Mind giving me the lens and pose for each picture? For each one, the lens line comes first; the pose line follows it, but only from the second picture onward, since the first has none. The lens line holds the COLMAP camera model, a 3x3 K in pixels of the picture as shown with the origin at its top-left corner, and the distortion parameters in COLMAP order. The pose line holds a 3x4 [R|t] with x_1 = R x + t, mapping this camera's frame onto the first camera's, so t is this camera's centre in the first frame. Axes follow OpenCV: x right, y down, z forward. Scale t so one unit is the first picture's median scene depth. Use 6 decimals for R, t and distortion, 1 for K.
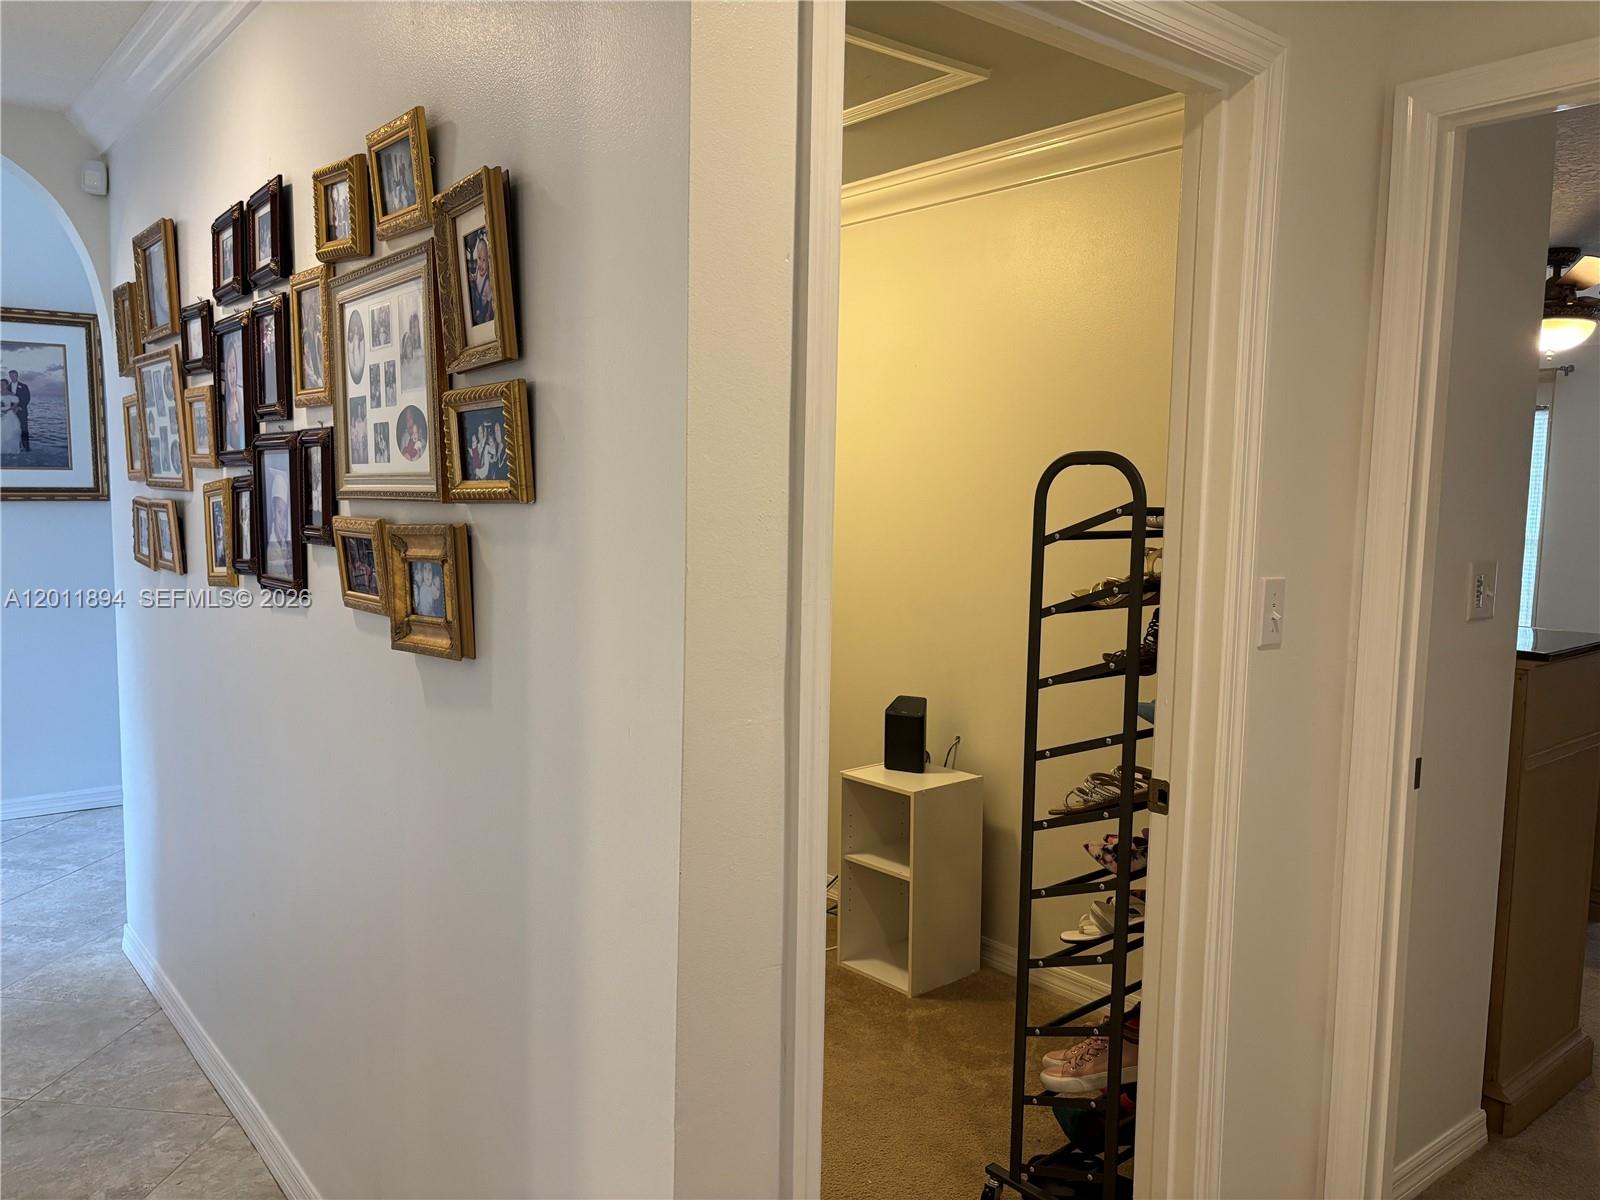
lens RADIAL K [[1207.8, 0, 799.9], [0, 1207.8, 606.2], [0, 0, 1]] dist [0.040122, -0.043928]
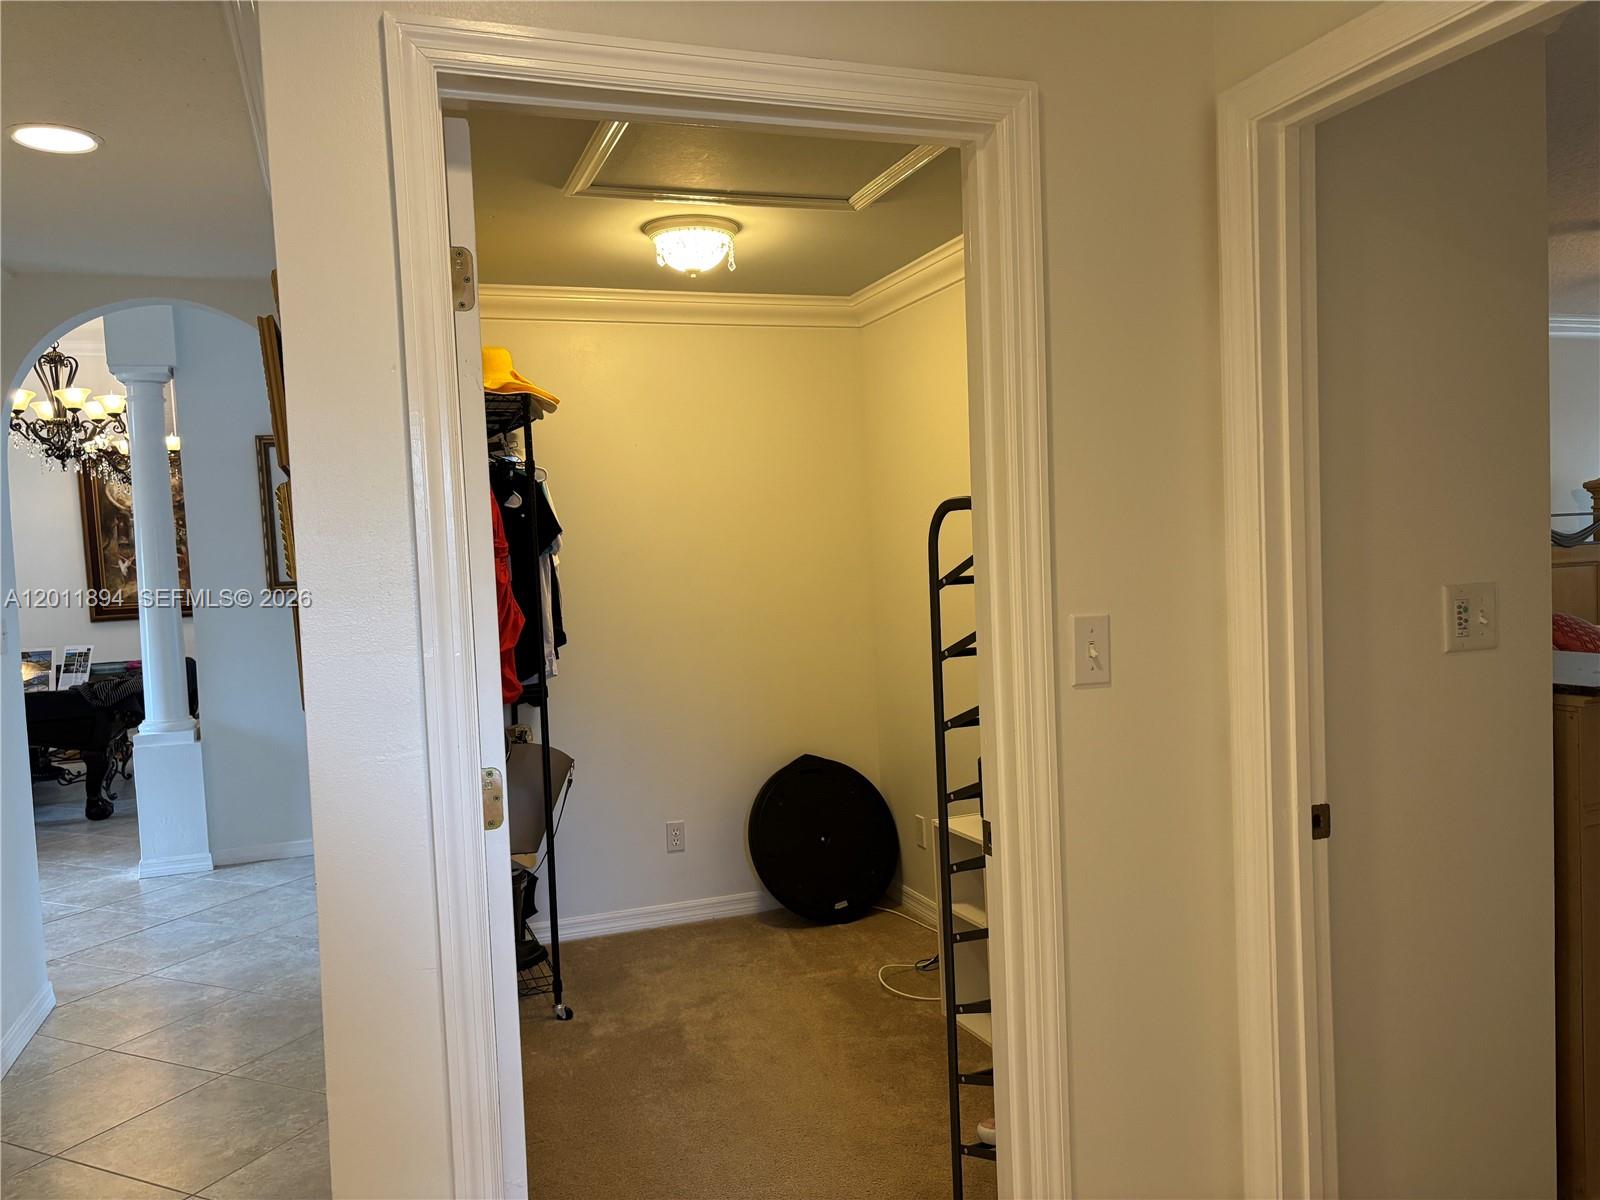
lens RADIAL K [[1207.8, 0, 793.4], [0, 1207.8, 599.4], [0, 0, 1]] dist [0.040122, -0.043928]
pose [[0.944122, -0.044546, -0.326572, 0.419197], [0.028866, 0.998193, -0.052707, 0.007876], [0.328329, 0.040335, 0.943702, 0.003025]]
